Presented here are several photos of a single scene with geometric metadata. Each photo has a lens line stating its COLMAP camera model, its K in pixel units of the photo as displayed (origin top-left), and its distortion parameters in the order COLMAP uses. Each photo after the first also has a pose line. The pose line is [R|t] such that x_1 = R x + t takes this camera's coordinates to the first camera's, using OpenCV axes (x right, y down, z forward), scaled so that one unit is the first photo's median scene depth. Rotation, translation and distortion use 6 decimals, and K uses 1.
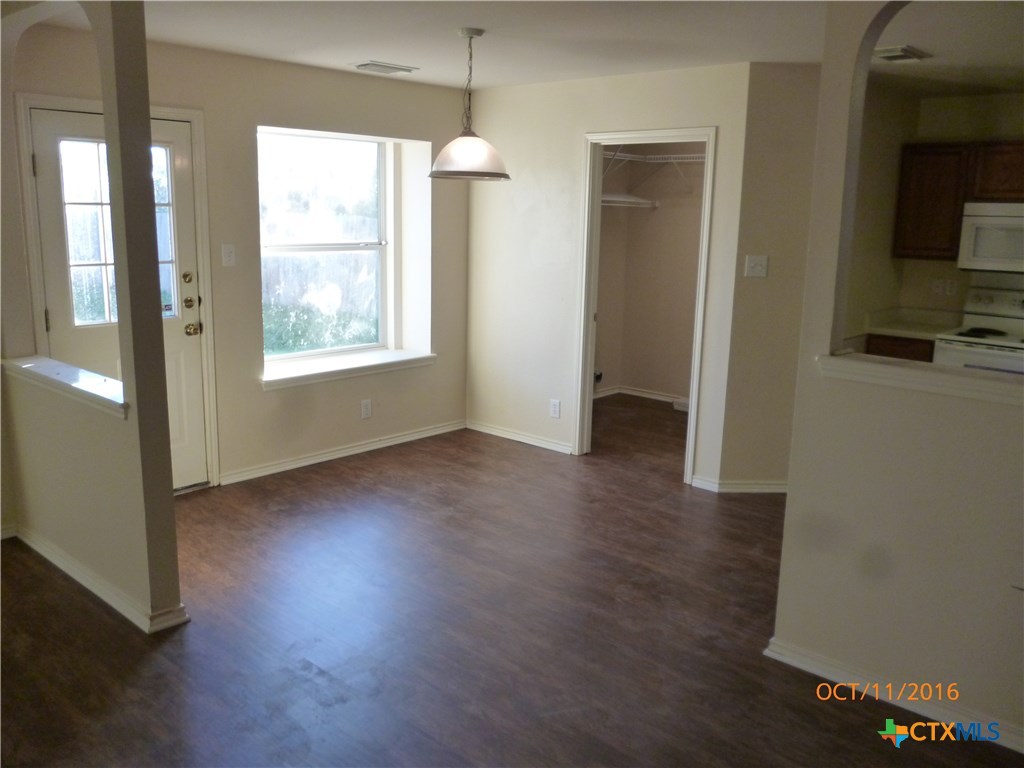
lens RADIAL K [[853.9, 0, 512.0], [0, 853.9, 384.0], [0, 0, 1]] dist [-0.012957, -0.012136]
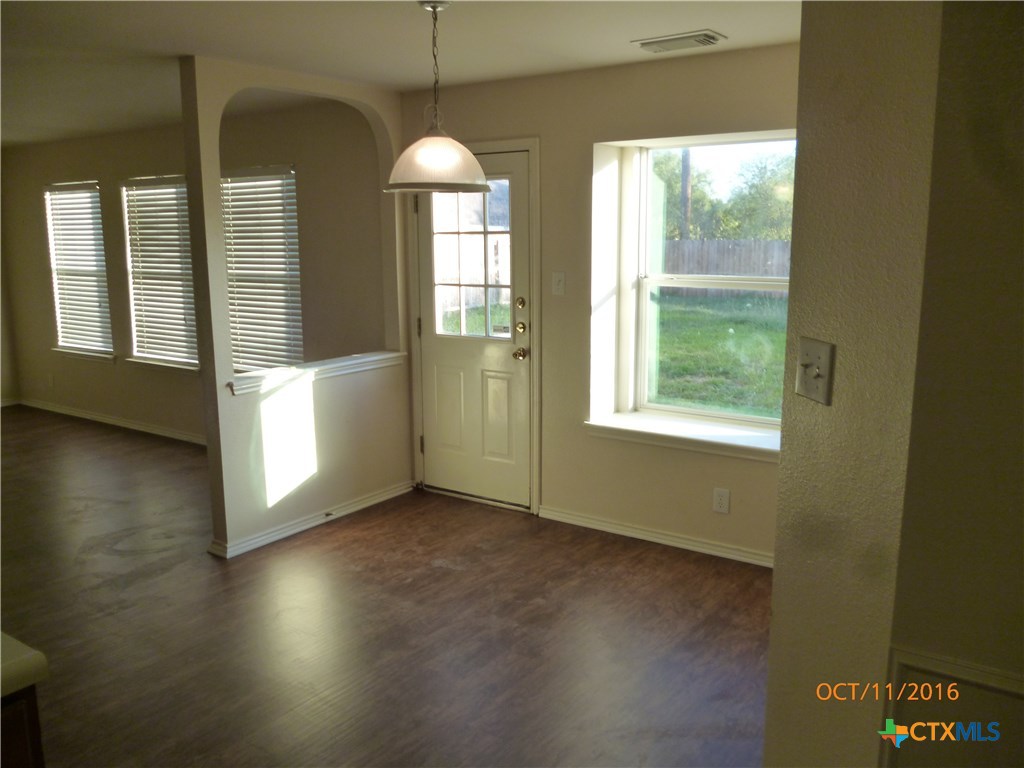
lens RADIAL K [[853.9, 0, 512.0], [0, 853.9, 384.0], [0, 0, 1]] dist [-0.012957, -0.012136]
pose [[0.128236, 0.150955, -0.980188, 0.602486], [-0.191769, 0.973469, 0.124831, -0.147628], [0.973026, 0.171962, 0.153782, 0.801317]]
